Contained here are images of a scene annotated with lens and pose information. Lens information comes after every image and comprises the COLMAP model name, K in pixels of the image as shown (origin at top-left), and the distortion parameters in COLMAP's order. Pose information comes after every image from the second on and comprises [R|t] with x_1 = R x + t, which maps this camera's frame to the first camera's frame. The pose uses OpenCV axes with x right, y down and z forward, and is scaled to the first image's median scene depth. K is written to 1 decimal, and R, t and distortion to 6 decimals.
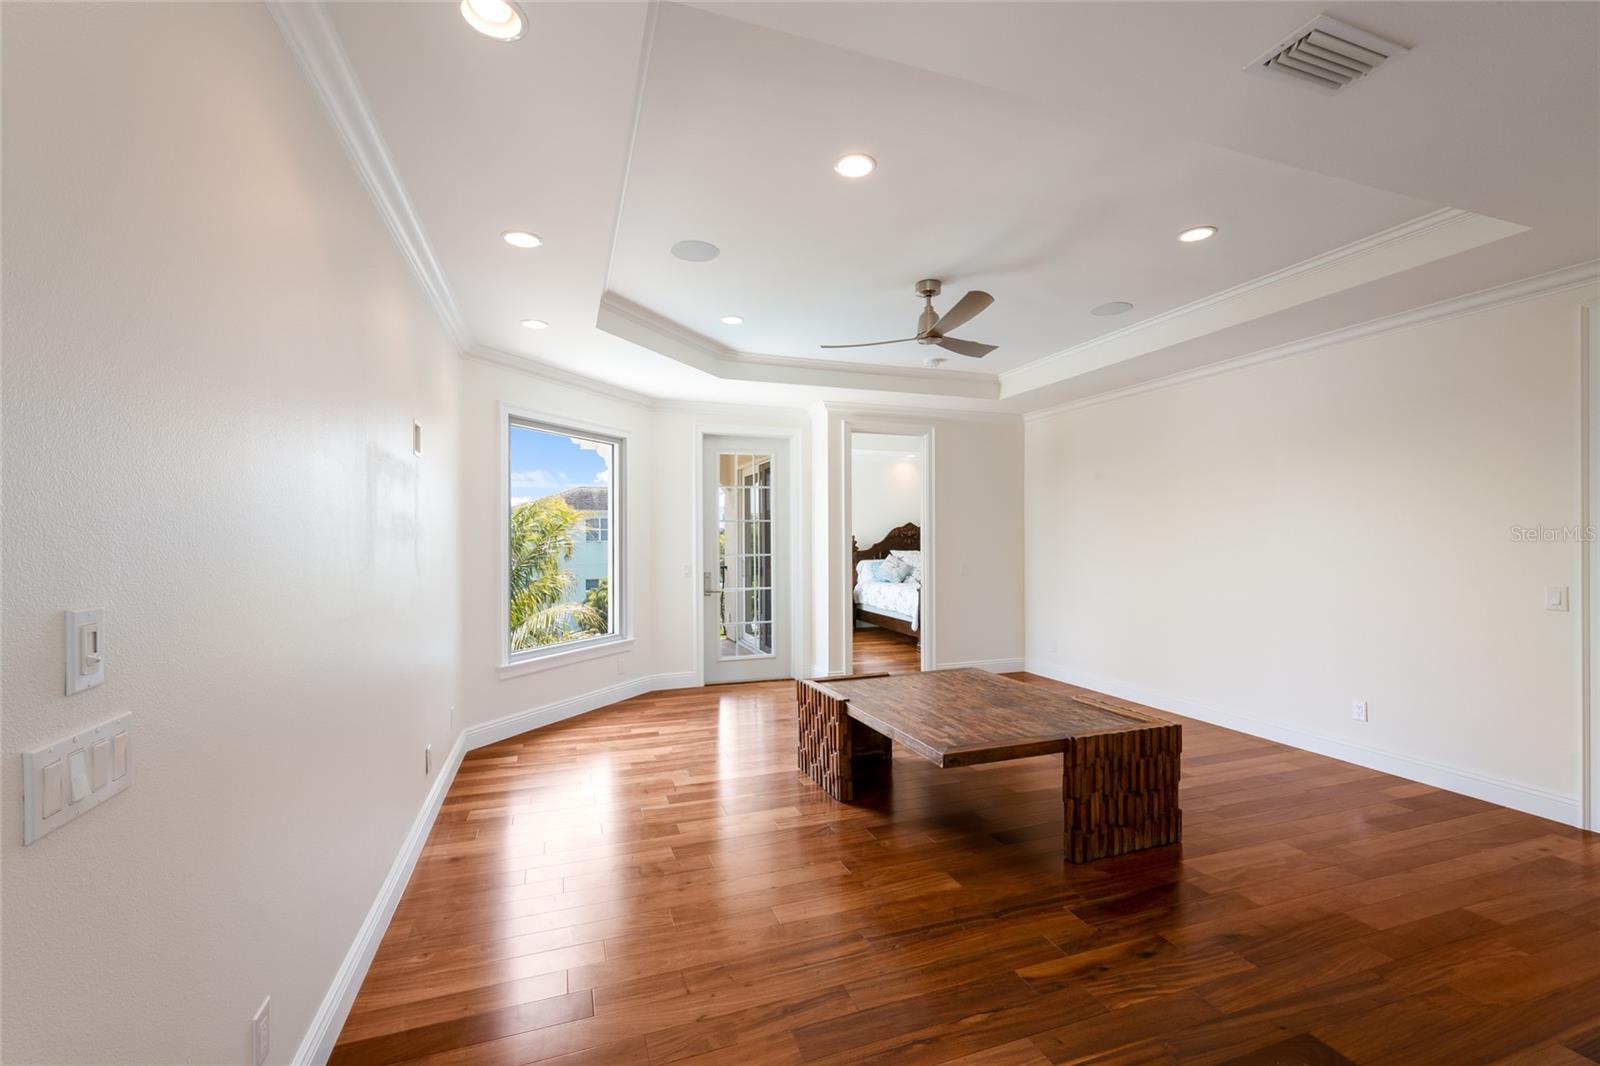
lens RADIAL K [[665.2, 0, 806.6], [0, 665.2, 541.3], [0, 0, 1]] dist [0.008677, -0.000021]
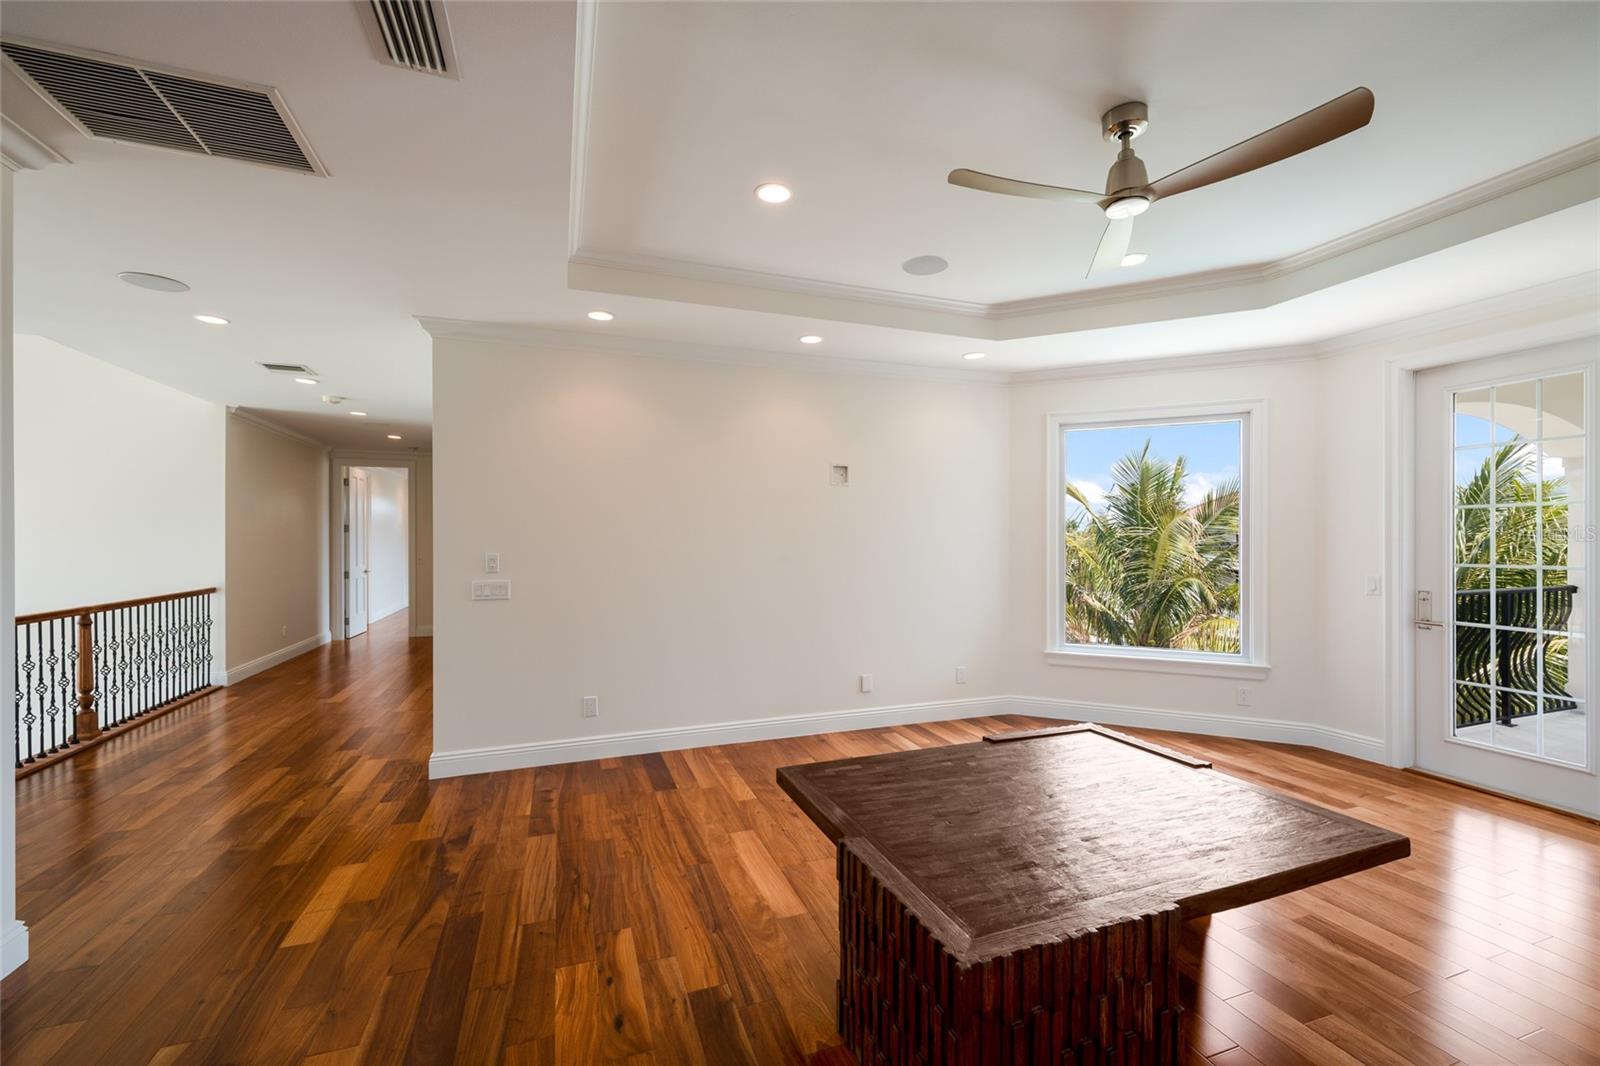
lens RADIAL K [[665.2, 0, 806.6], [0, 665.2, 541.3], [0, 0, 1]] dist [0.008677, -0.000021]
pose [[0.011211, 0.006822, -0.999914, 0.555672], [-0.000012, 0.999977, 0.006822, -0.004021], [0.999937, -0.000064, 0.011211, 0.500061]]
